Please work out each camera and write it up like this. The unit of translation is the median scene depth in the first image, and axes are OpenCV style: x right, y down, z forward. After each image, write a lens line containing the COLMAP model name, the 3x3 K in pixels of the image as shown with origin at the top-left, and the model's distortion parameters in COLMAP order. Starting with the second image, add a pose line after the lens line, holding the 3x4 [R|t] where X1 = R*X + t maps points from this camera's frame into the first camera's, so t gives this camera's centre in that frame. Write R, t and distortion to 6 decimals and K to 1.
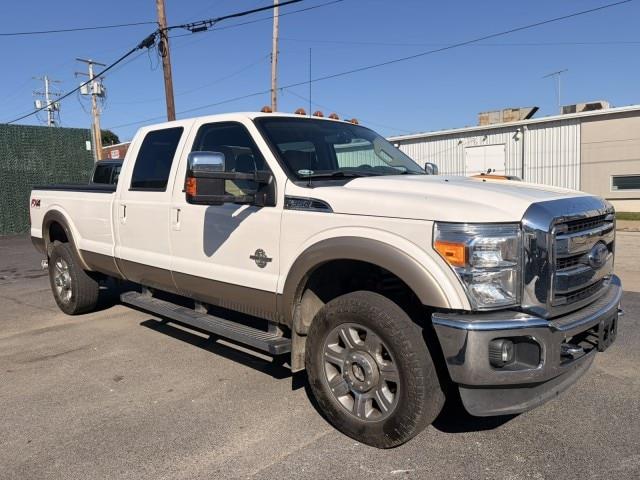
lens RADIAL K [[508.4, 0, 324.9], [0, 508.4, 237.2], [0, 0, 1]] dist [0.041103, -0.006460]
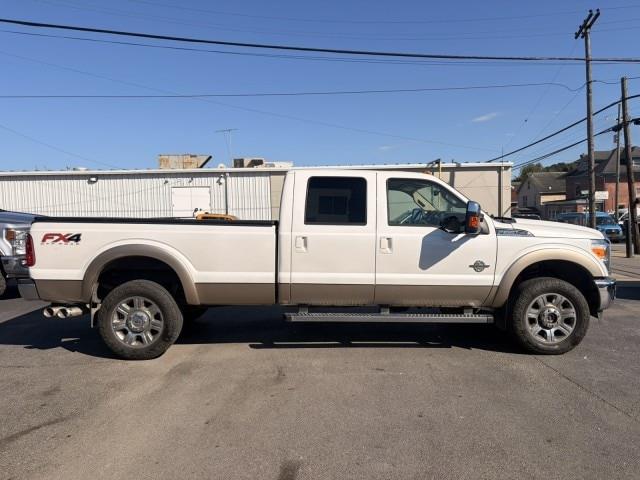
lens RADIAL K [[508.4, 0, 324.9], [0, 508.4, 241.8], [0, 0, 1]] dist [0.041103, -0.006460]
pose [[0.674775, -0.014291, 0.737886, -1.191456], [0.061440, 0.997430, -0.036867, -0.004456], [-0.735462, 0.070212, 0.673918, 0.179804]]
